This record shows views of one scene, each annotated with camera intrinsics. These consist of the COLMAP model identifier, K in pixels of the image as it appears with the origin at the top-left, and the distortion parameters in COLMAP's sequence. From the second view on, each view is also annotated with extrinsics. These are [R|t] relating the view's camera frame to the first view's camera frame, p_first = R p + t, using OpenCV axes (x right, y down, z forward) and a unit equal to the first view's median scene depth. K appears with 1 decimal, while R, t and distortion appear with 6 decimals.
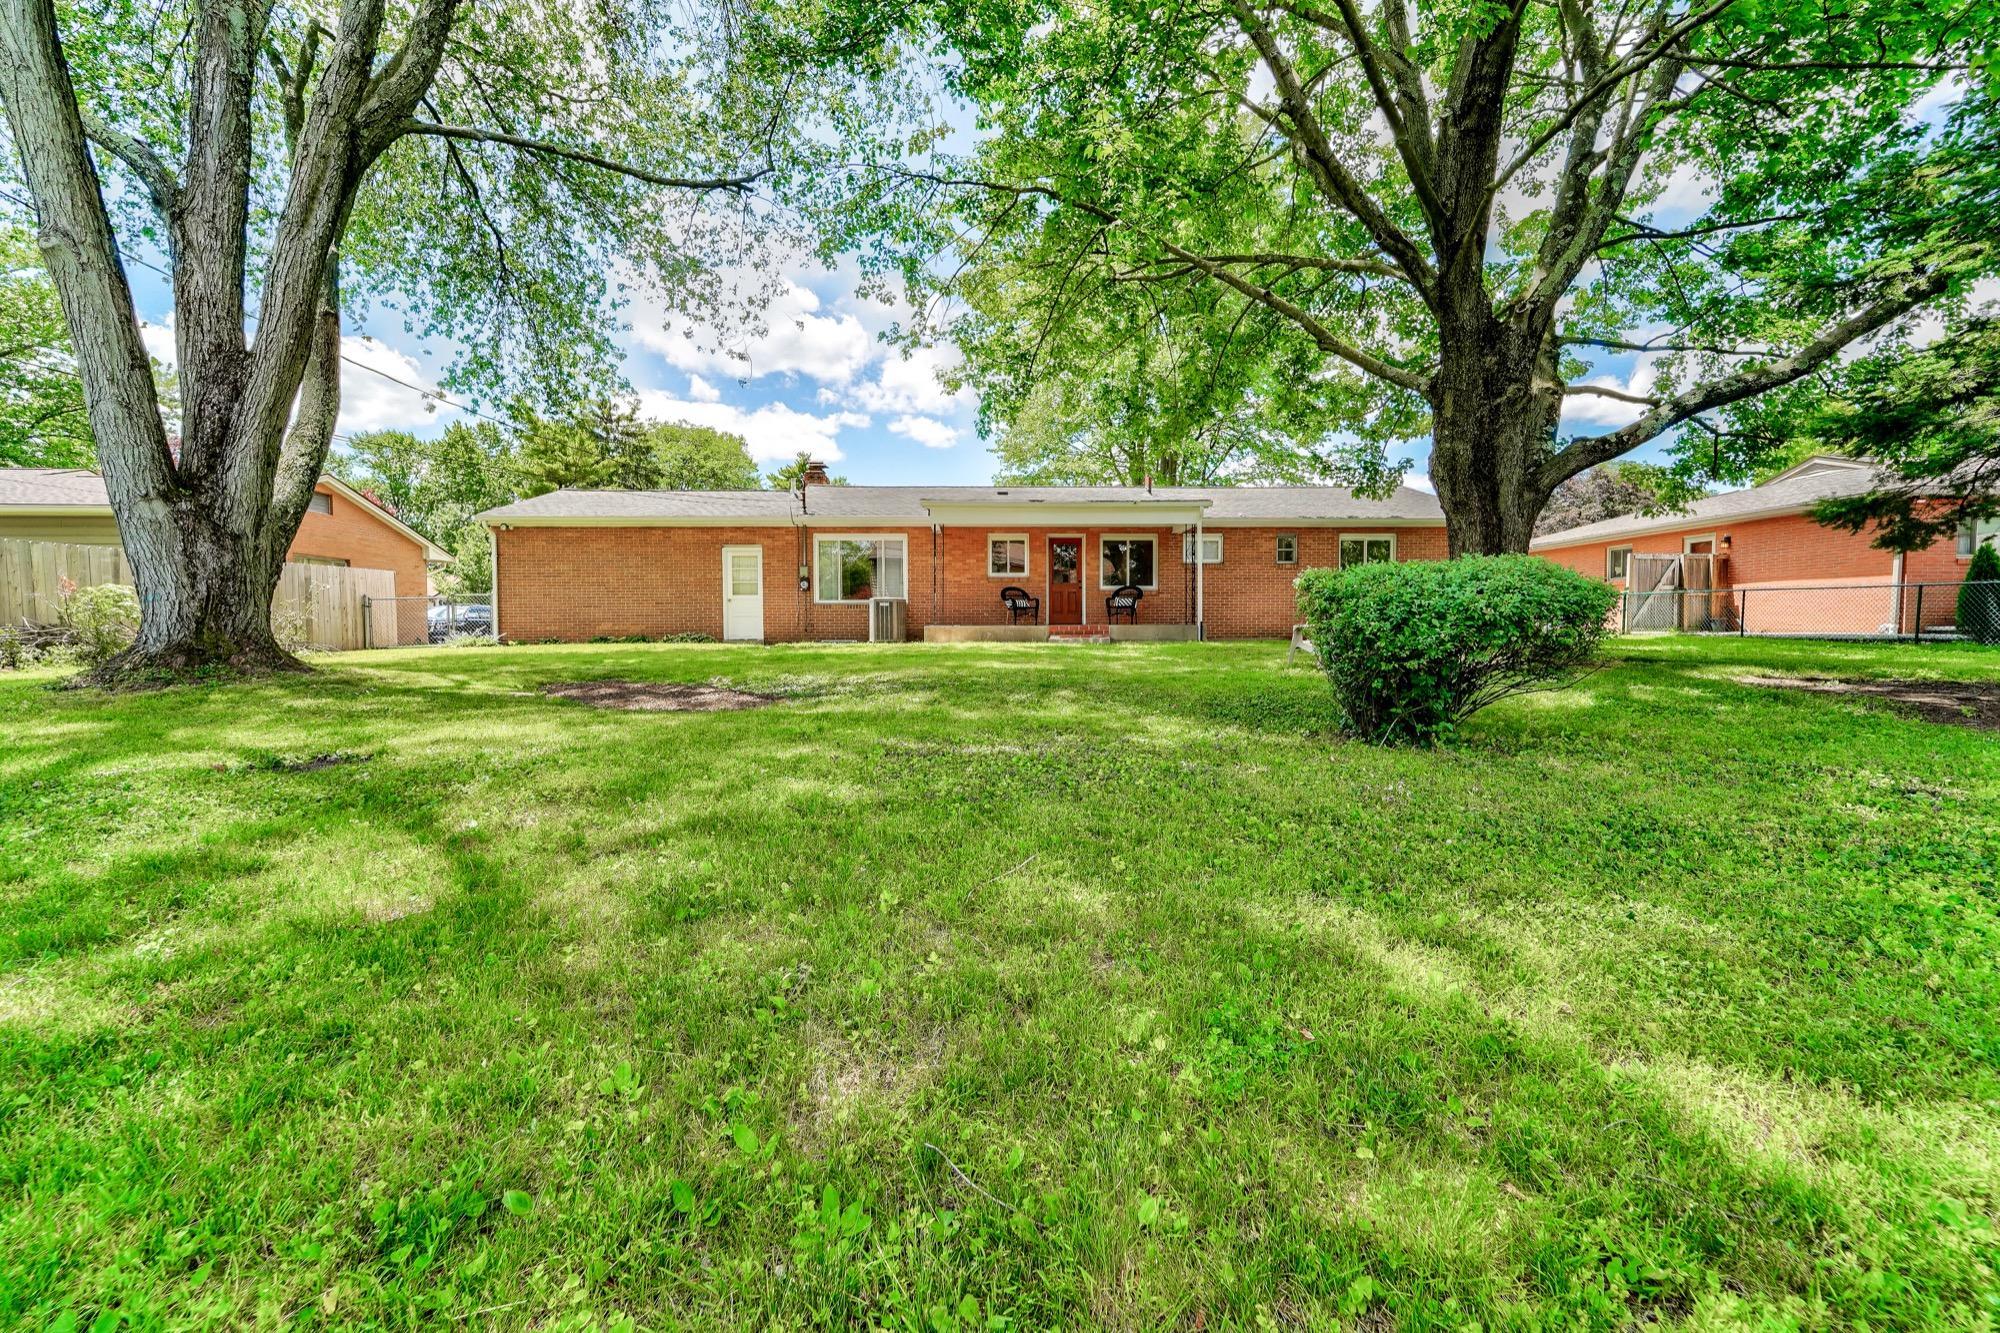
lens RADIAL K [[807.0, 0, 983.4], [0, 807.0, 673.5], [0, 0, 1]] dist [-0.001624, -0.000203]
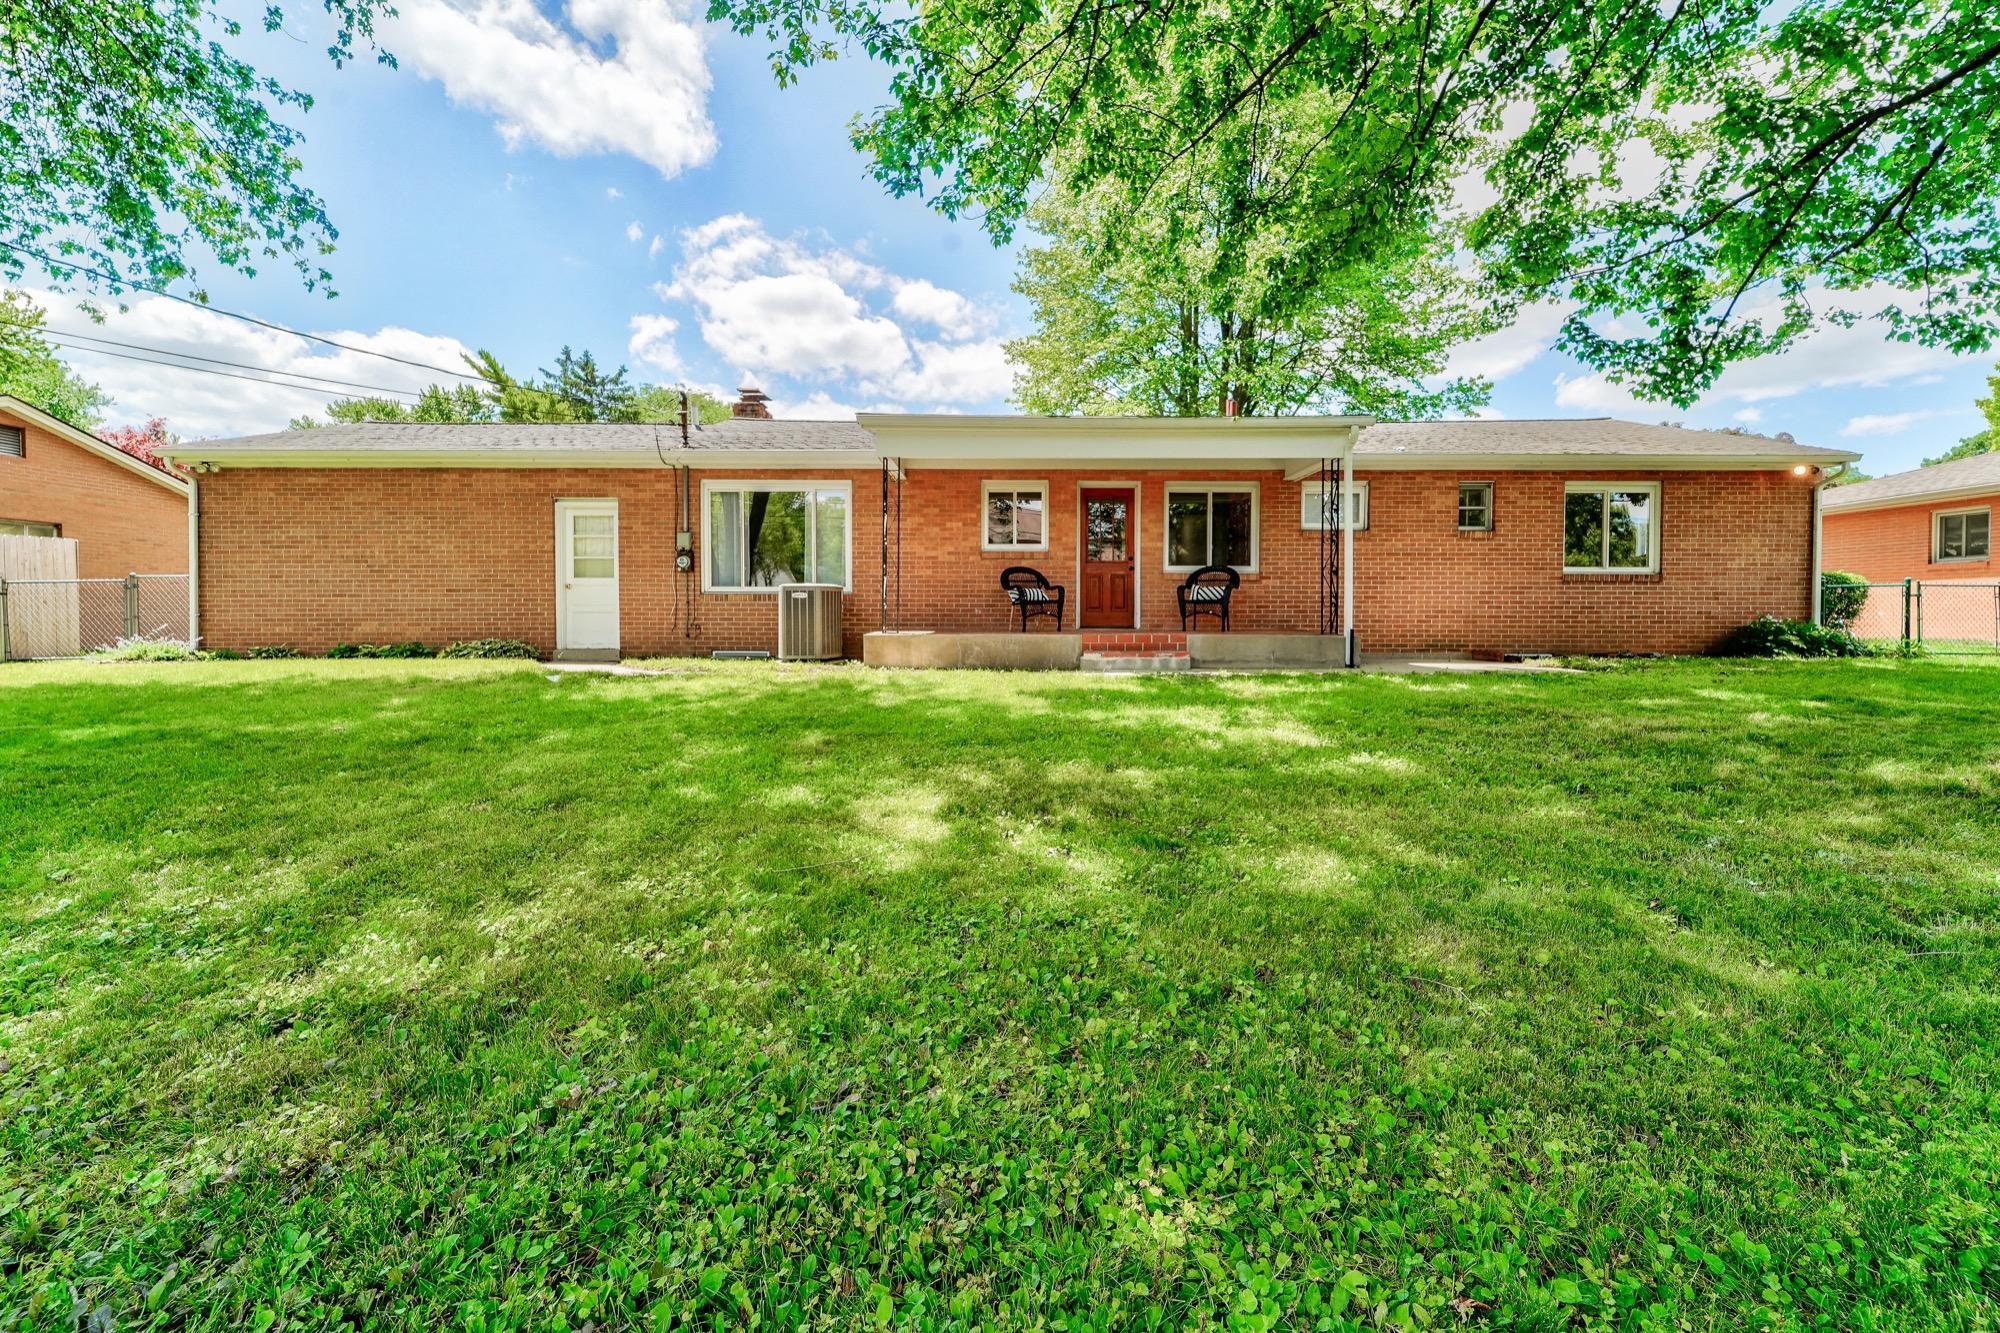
lens RADIAL K [[807.0, 0, 1017.5], [0, 807.0, 659.7], [0, 0, 1]] dist [-0.001624, -0.000203]
pose [[0.999961, 0.003074, 0.008277, 0.028396], [-0.003119, 0.999980, 0.005452, -0.040056], [-0.008260, -0.005478, 0.999951, 0.385442]]
